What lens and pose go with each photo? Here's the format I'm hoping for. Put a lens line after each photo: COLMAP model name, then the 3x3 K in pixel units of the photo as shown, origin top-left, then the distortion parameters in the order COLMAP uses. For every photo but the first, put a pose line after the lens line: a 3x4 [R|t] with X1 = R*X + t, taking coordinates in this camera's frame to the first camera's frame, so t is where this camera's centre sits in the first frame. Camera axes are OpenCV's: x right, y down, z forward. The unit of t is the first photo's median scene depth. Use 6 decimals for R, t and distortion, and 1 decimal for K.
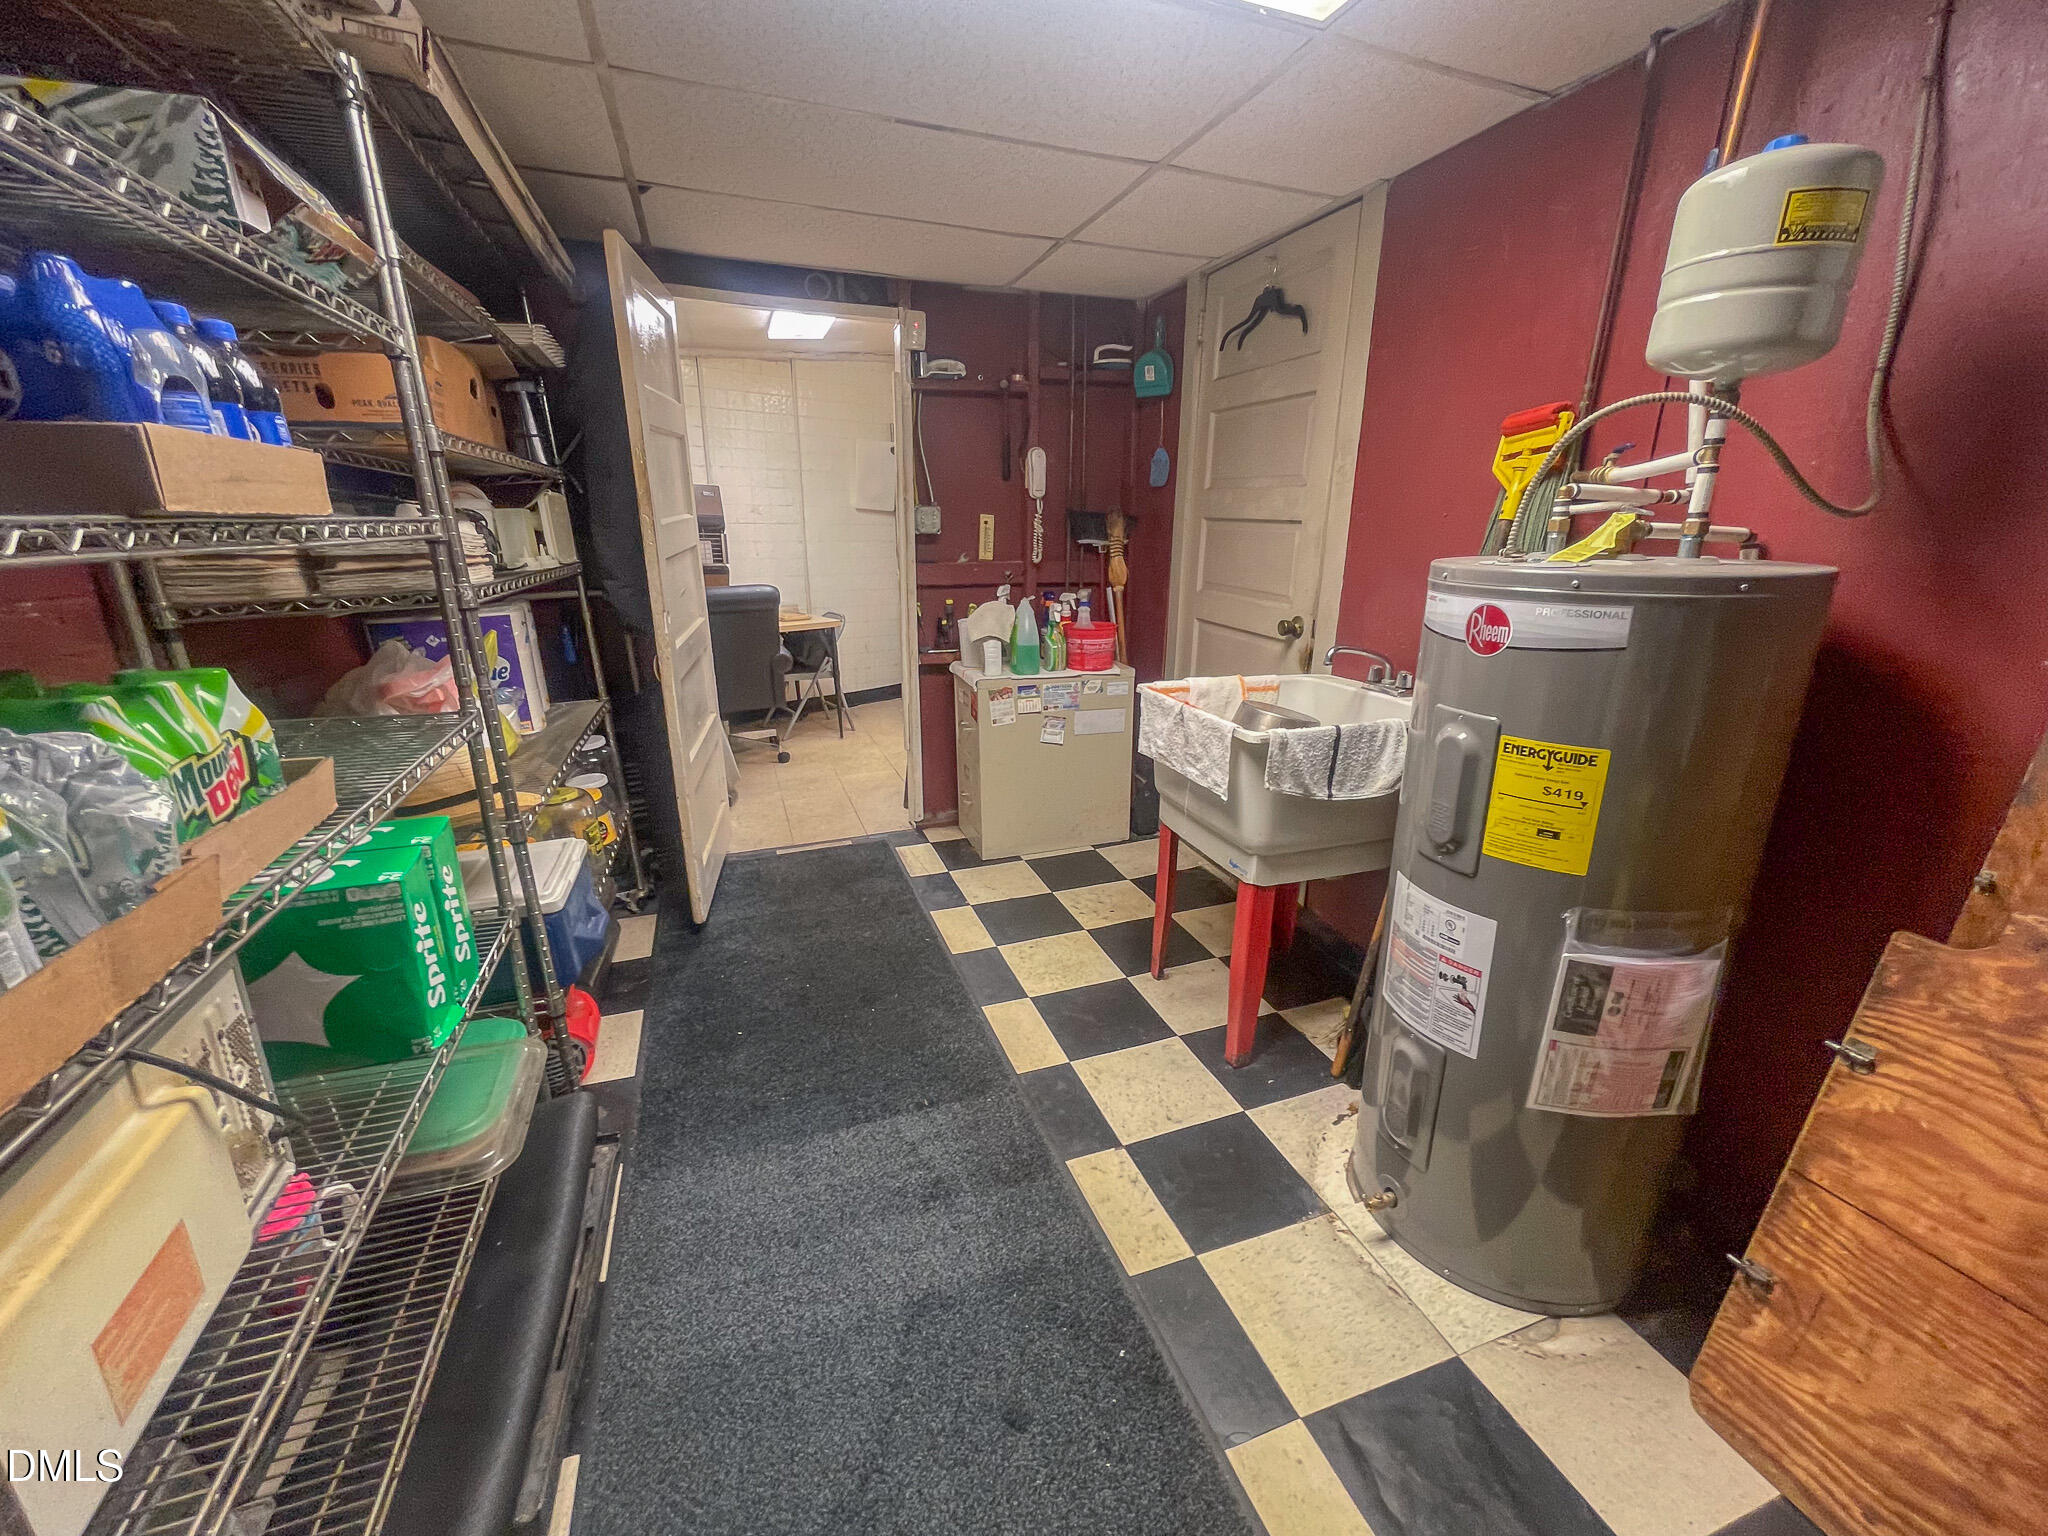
lens RADIAL K [[829.2, 0, 1021.3], [0, 829.2, 770.9], [0, 0, 1]] dist [-0.002513, -0.000151]
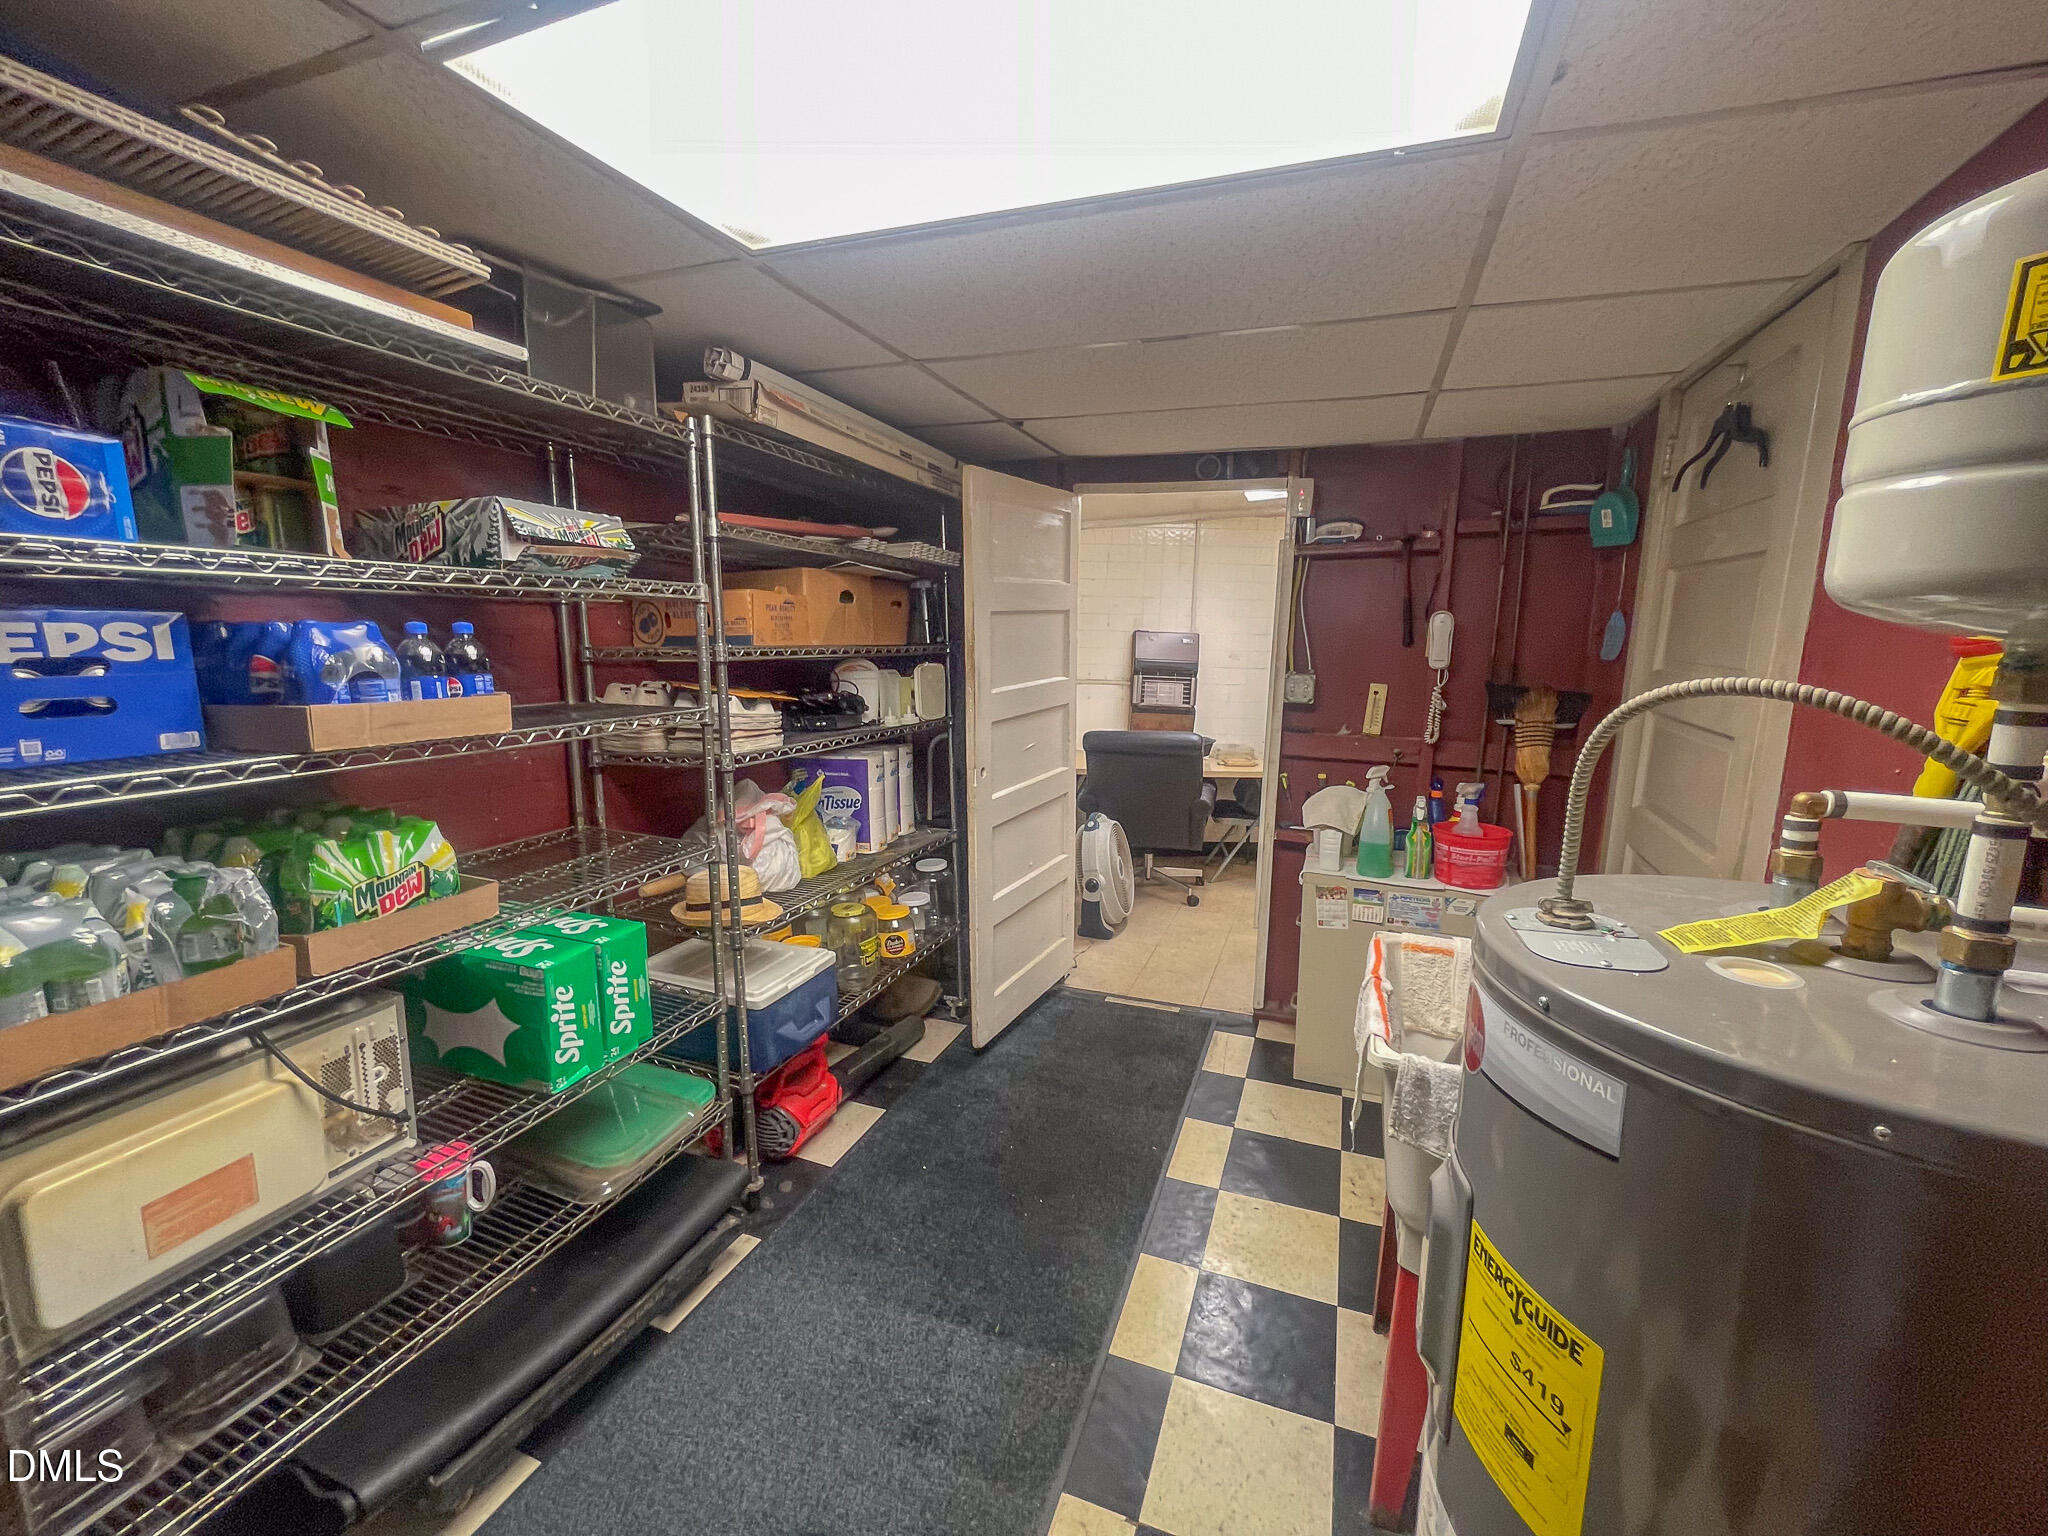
lens RADIAL K [[829.2, 0, 1021.3], [0, 829.2, 770.9], [0, 0, 1]] dist [-0.002513, -0.000151]
pose [[0.758753, 0.113898, -0.641343, 0.316703], [-0.199687, 0.977859, -0.062583, -0.116418], [0.620015, 0.175553, 0.764698, 0.146744]]
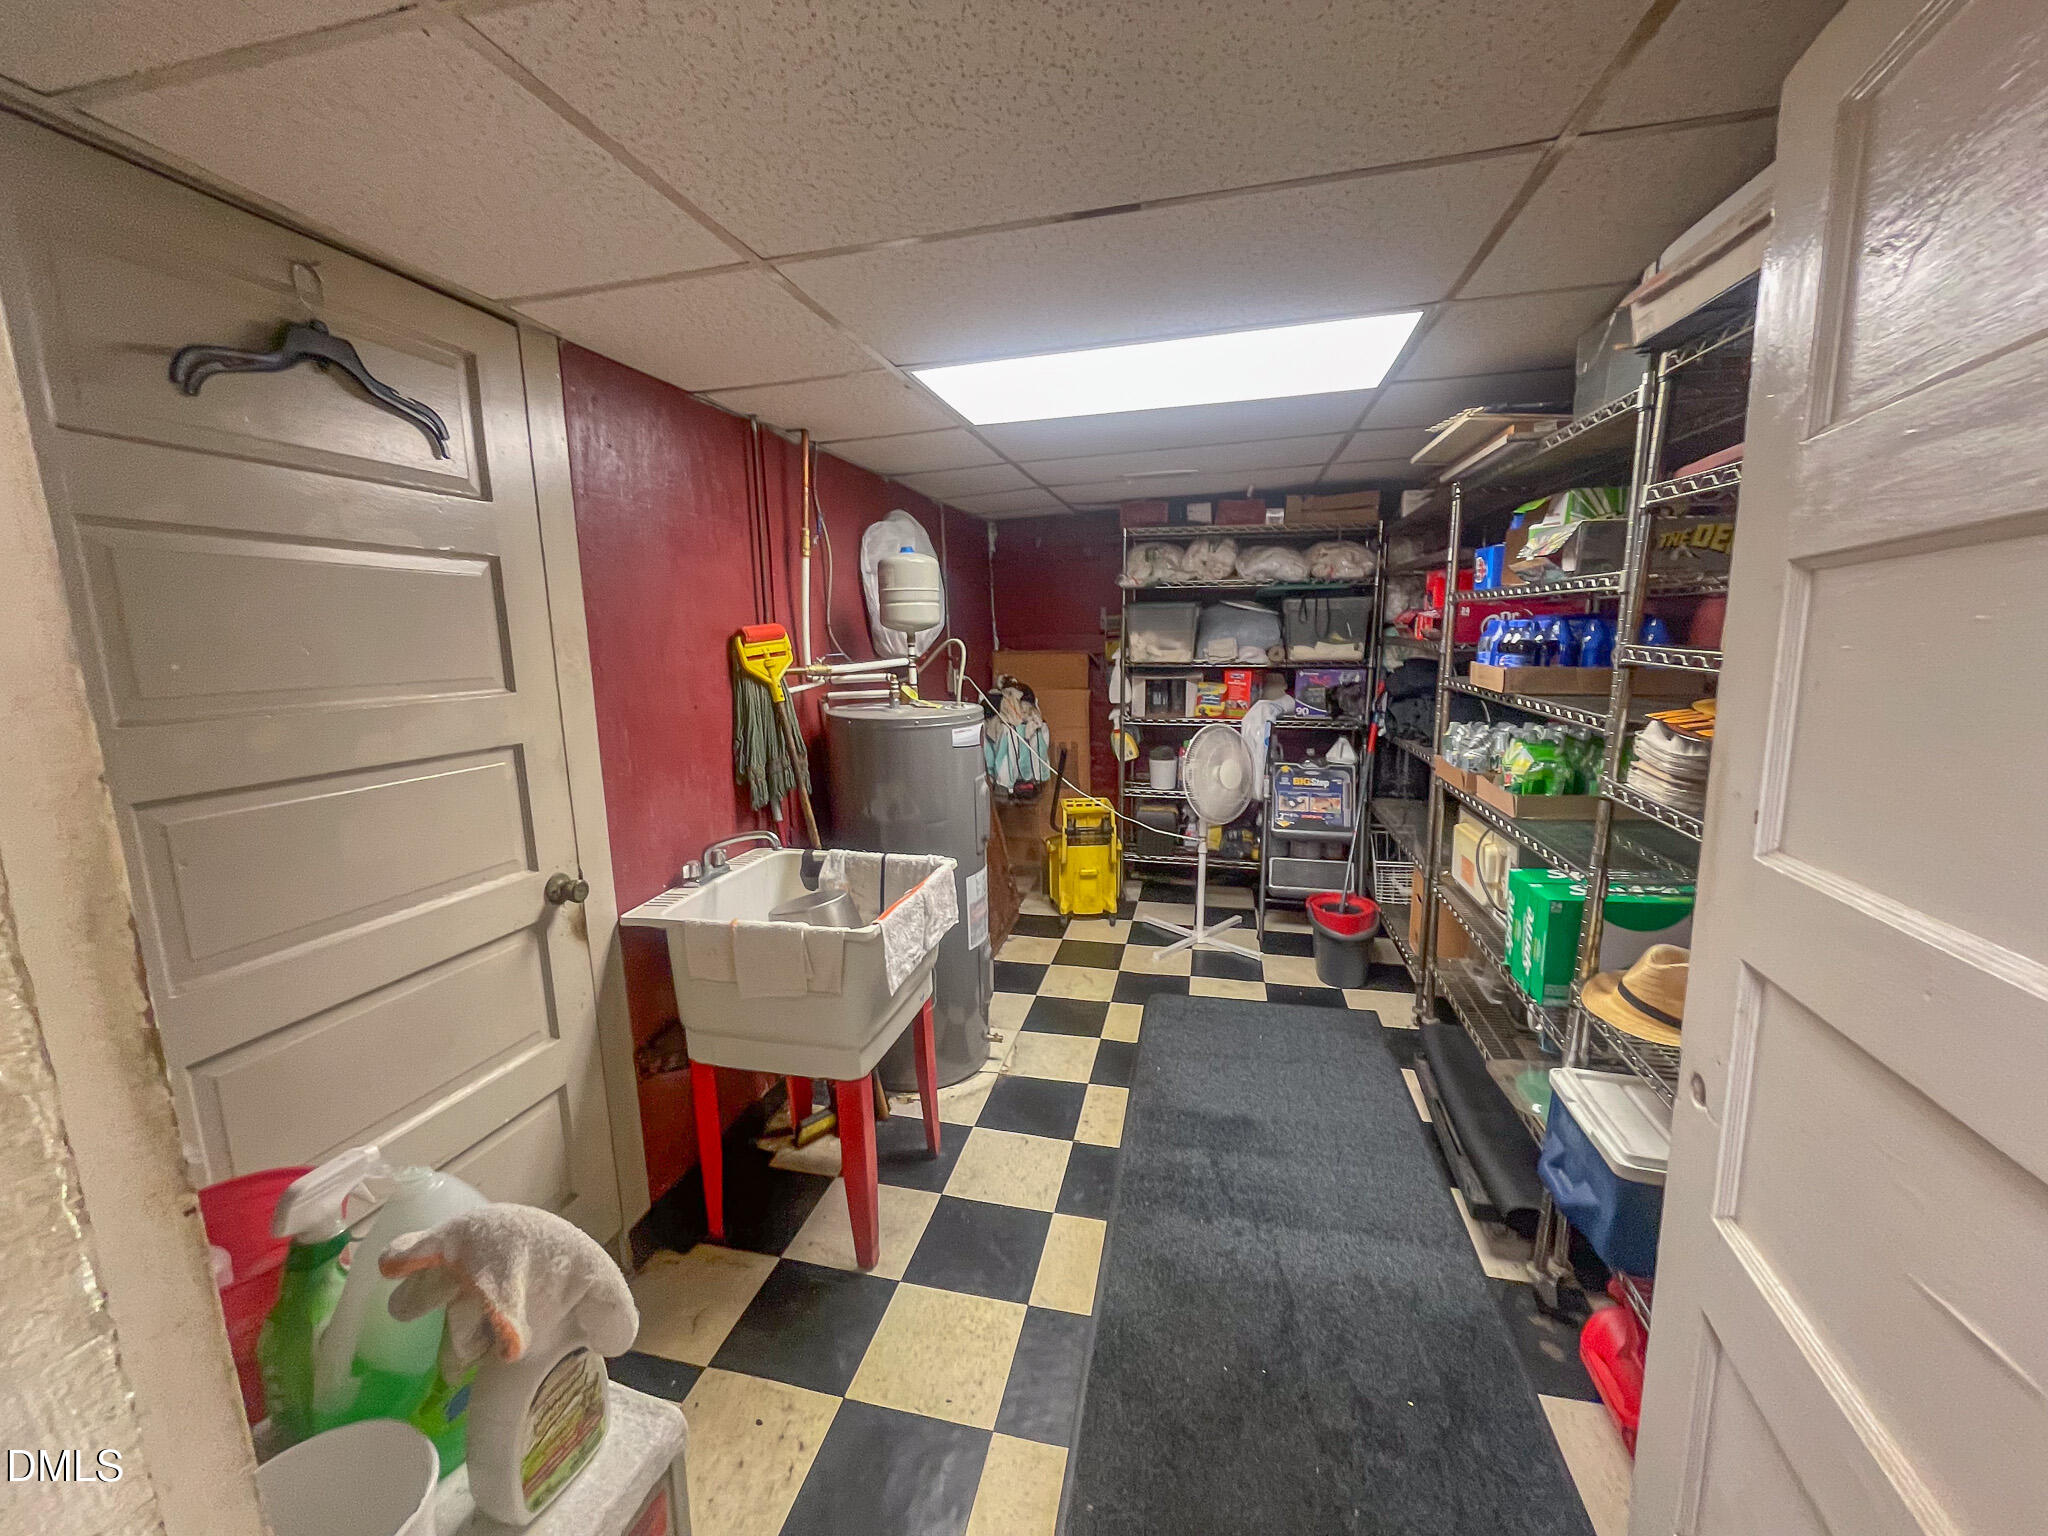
lens RADIAL K [[815.3, 0, 1049.8], [0, 815.3, 770.2], [0, 0, 1]] dist [-0.001016, -0.000044]
pose [[-0.860108, -0.077640, 0.504169, -0.332744], [0.157936, 0.899255, 0.407919, -0.460617], [-0.485047, 0.430480, -0.761194, 1.237045]]
